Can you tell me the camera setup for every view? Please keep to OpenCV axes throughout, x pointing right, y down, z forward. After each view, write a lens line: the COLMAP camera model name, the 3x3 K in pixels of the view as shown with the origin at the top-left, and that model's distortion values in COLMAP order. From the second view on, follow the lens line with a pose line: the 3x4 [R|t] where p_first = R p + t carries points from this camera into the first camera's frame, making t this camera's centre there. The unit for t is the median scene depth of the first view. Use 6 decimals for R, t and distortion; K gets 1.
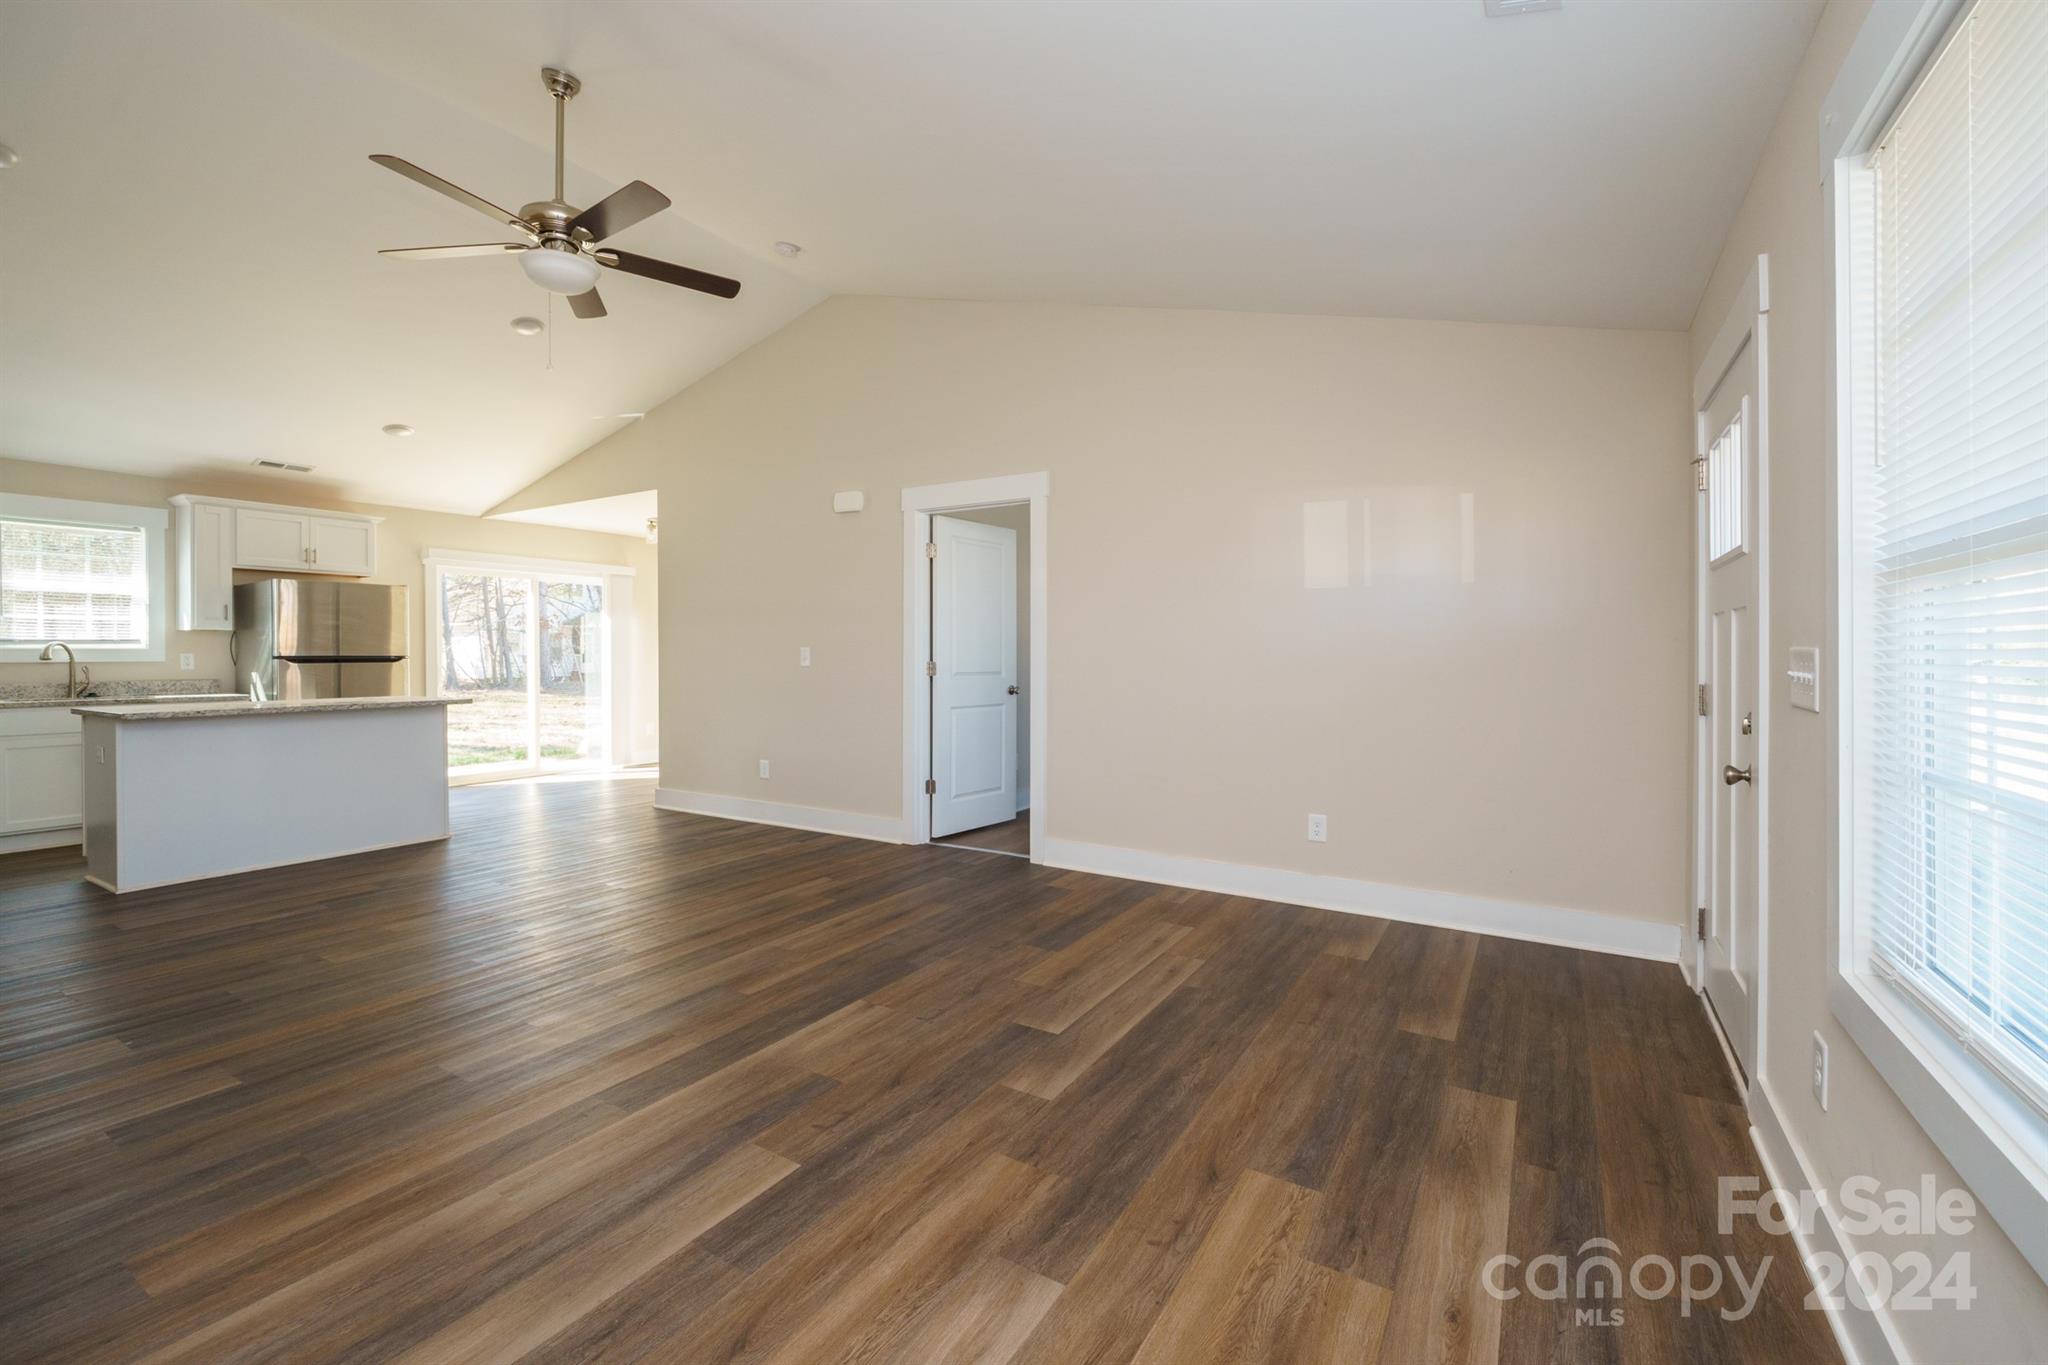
lens RADIAL K [[858.4, 0, 1018.0], [0, 858.4, 653.4], [0, 0, 1]] dist [-0.002841, -0.001334]
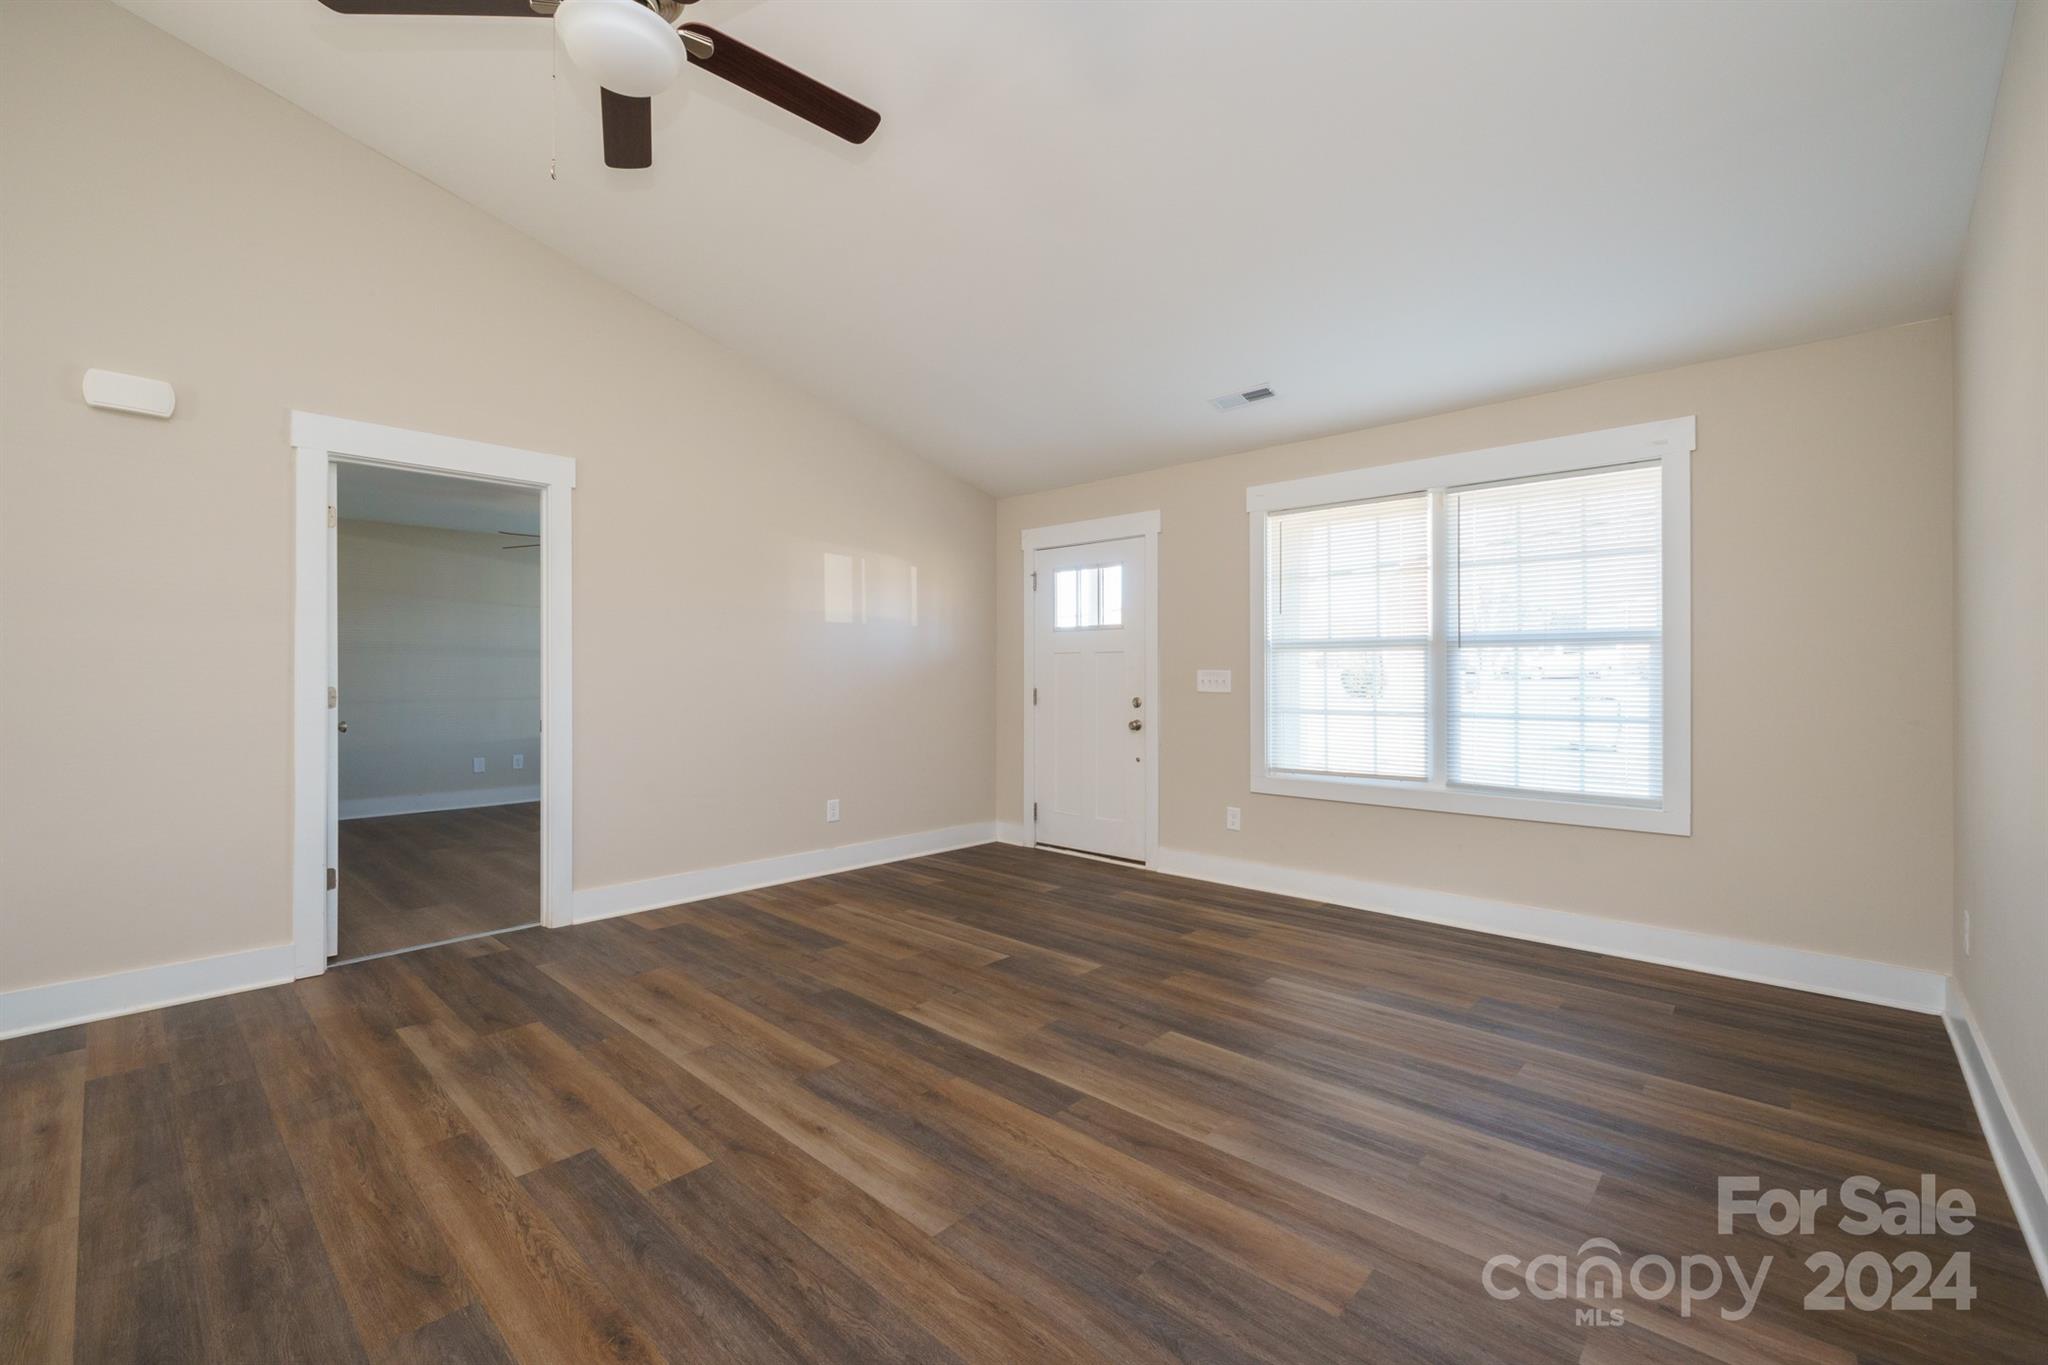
lens RADIAL K [[861.8, 0, 1022.2], [0, 861.8, 670.2], [0, 0, 1]] dist [-0.003029, -0.000396]
pose [[0.196254, 0.001179, 0.980552, -0.943535], [-0.000079, 0.999999, -0.001186, -0.003422], [-0.980553, 0.000155, 0.196254, 0.528042]]
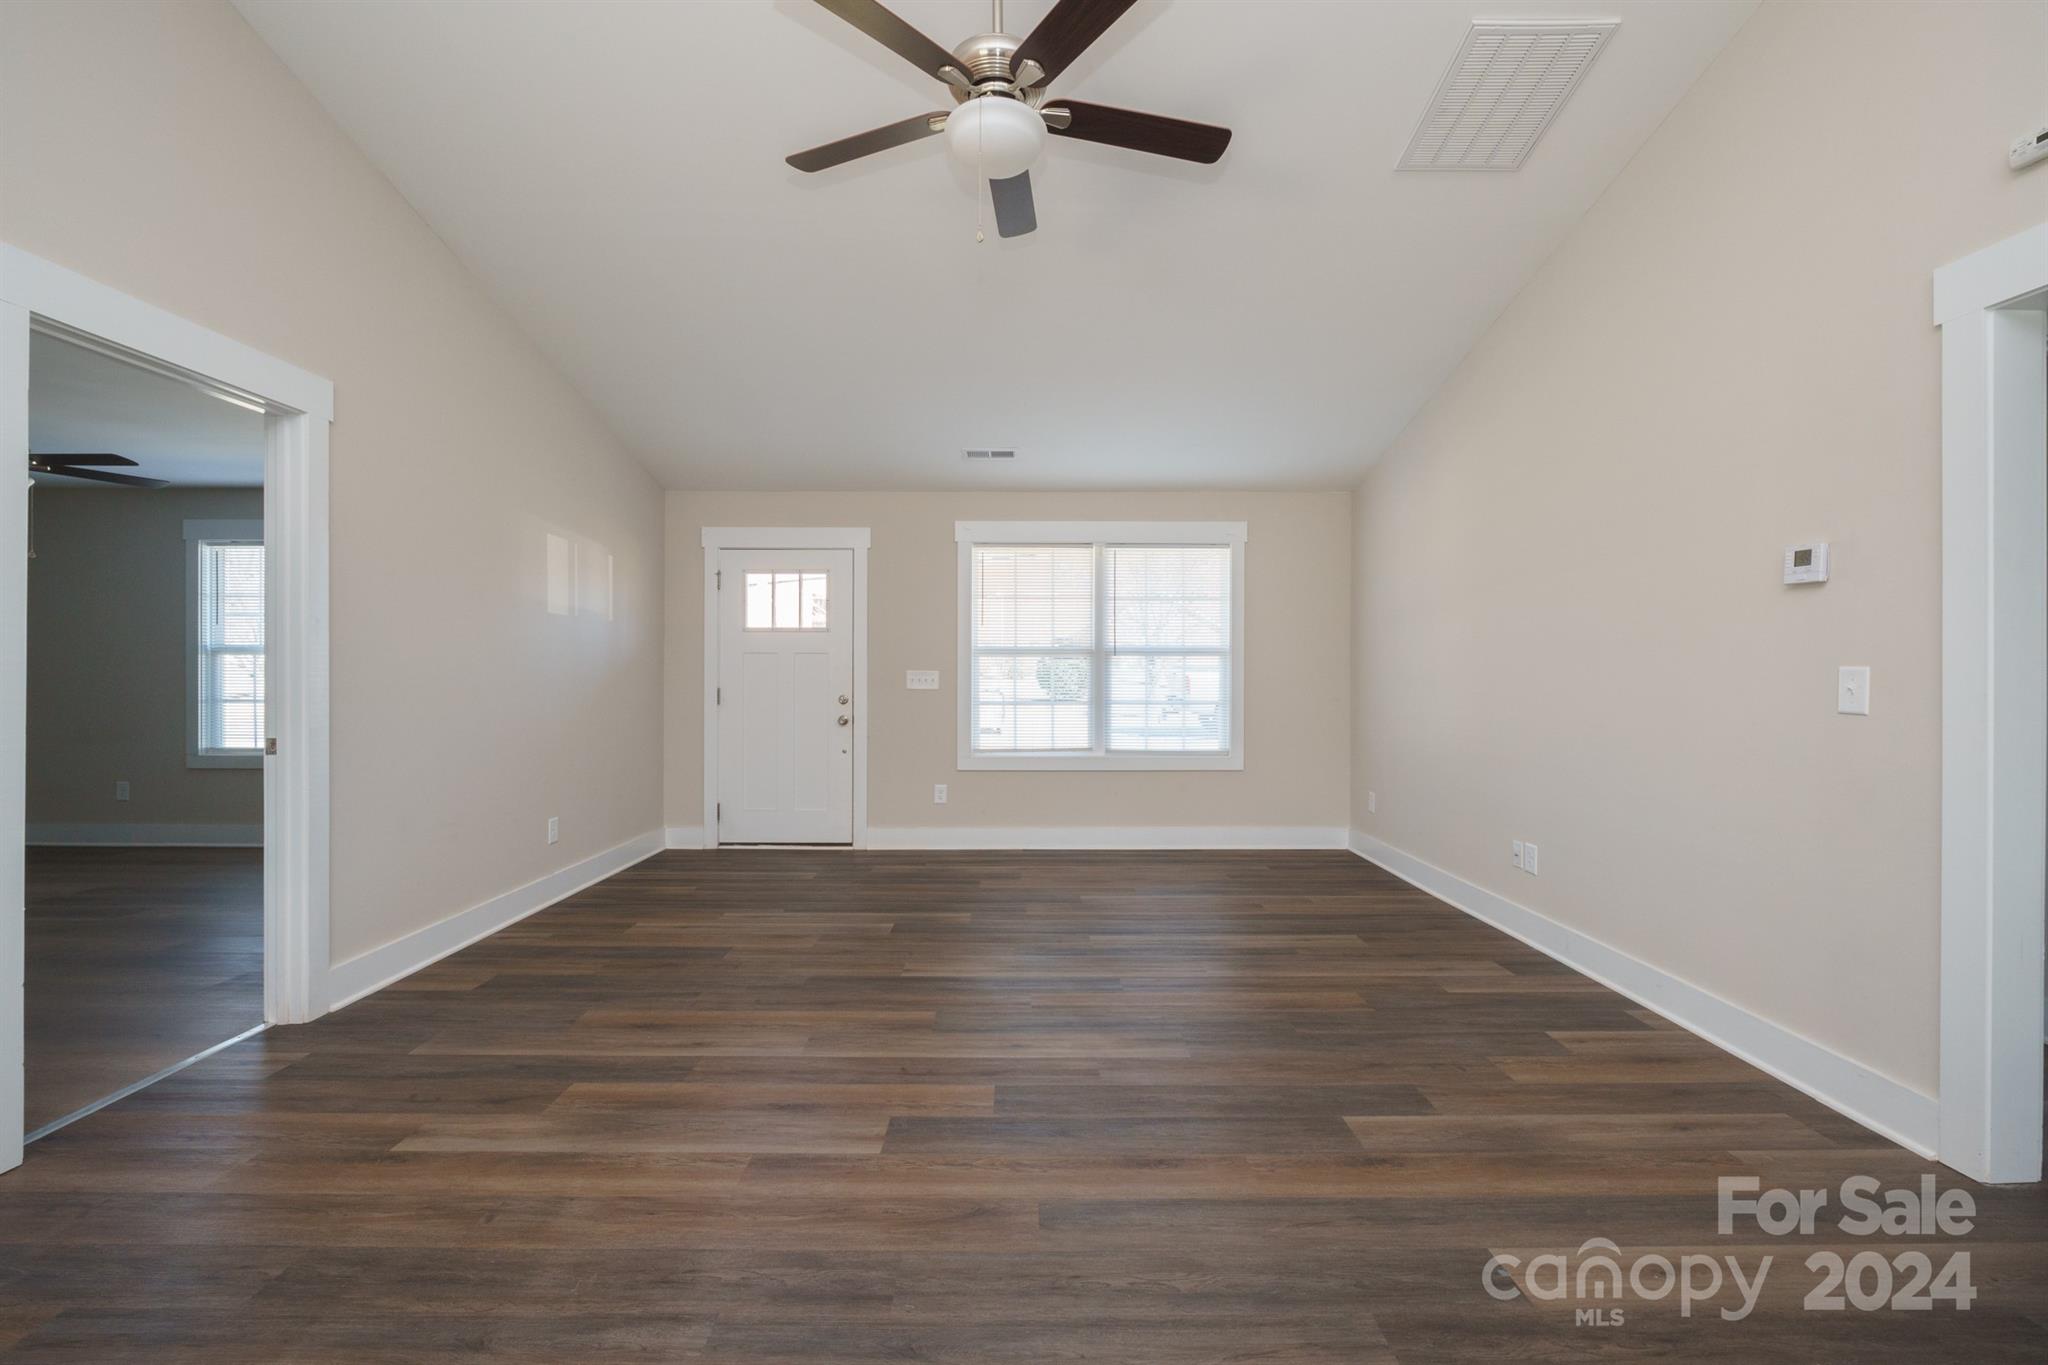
lens RADIAL K [[856.2, 0, 1018.7], [0, 856.2, 672.7], [0, 0, 1]] dist [-0.003087, -0.000385]
pose [[-0.527995, -0.001982, 0.849245, -1.004422], [-0.003290, 0.999995, 0.000289, -0.002481], [-0.849241, -0.002642, -0.527999, 1.192403]]
